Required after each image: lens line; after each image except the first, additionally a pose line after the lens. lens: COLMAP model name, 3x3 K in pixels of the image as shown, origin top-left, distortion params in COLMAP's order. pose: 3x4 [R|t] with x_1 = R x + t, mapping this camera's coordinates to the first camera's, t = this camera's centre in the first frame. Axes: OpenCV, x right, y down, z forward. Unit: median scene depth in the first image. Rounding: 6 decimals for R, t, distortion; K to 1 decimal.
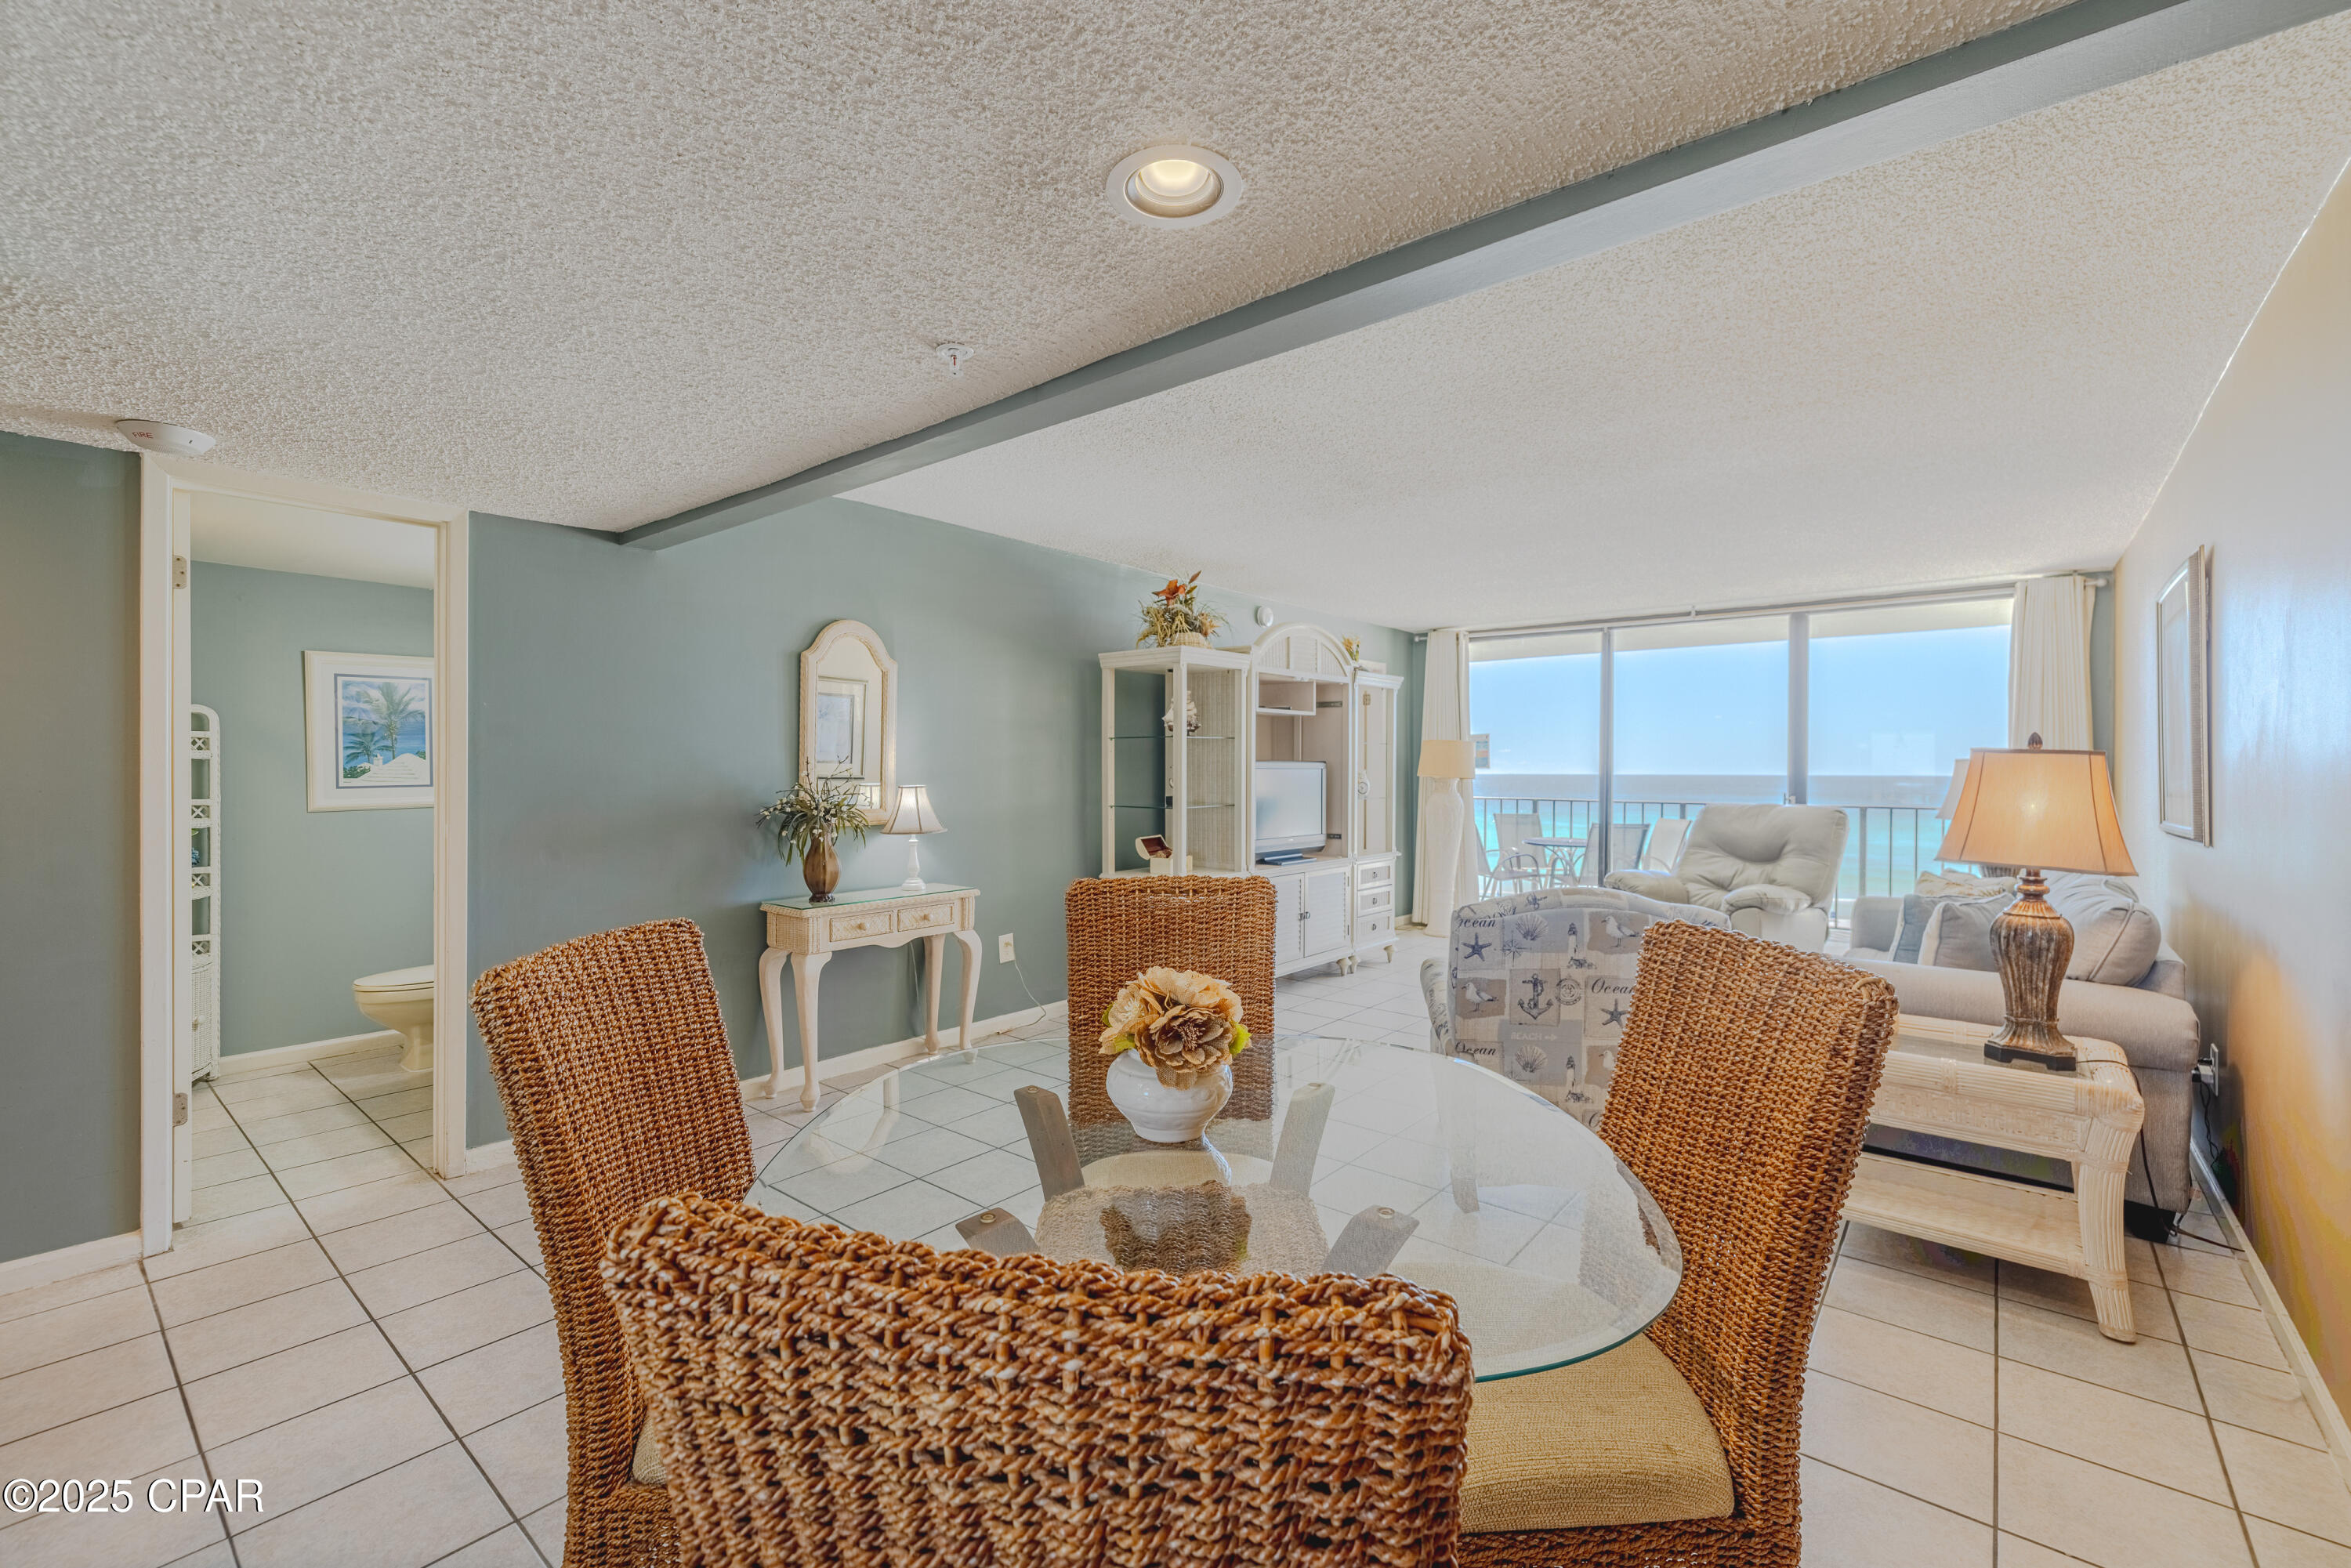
lens RADIAL K [[1000.4, 0, 1163.4], [0, 1000.4, 770.6], [0, 0, 1]] dist [0.007460, -0.003714]
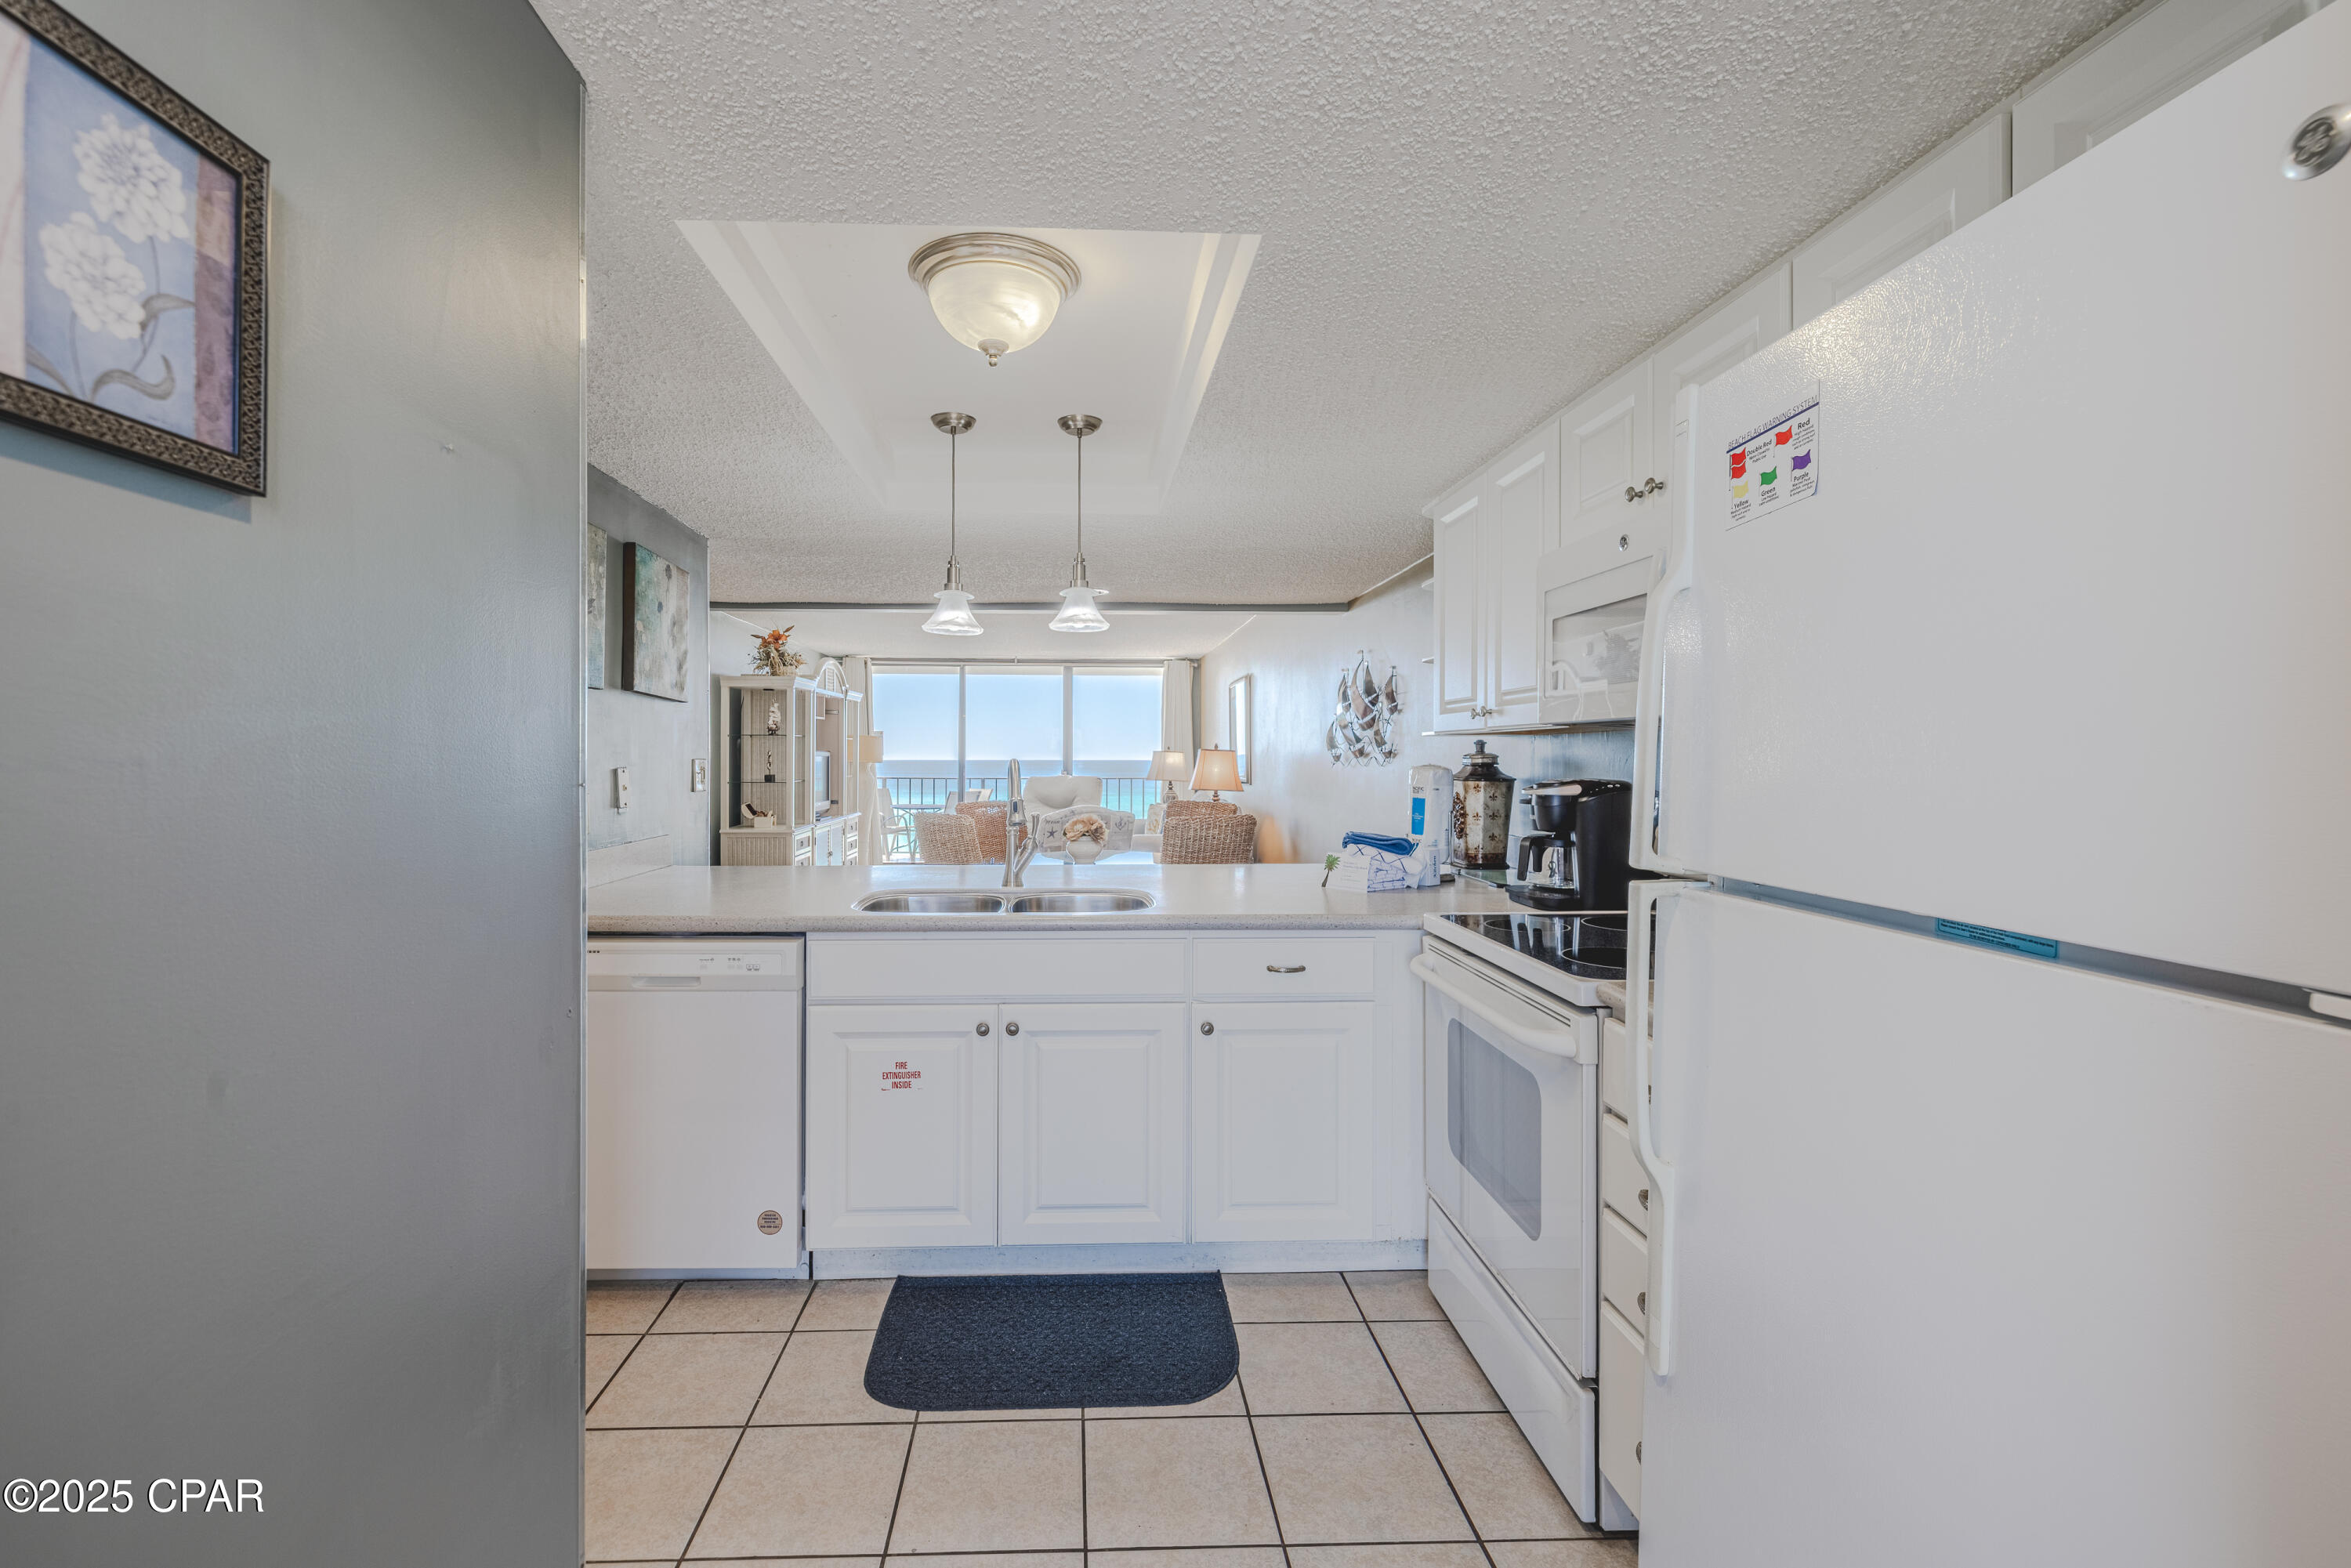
lens RADIAL K [[1000.4, 0, 1065.1], [0, 1000.4, 729.6], [0, 0, 1]] dist [0.007460, -0.003714]
pose [[0.774063, 0.016141, 0.632902, -0.583666], [0.002084, 0.999605, -0.028043, 0.001491], [-0.633105, 0.023026, 0.773724, -0.420999]]
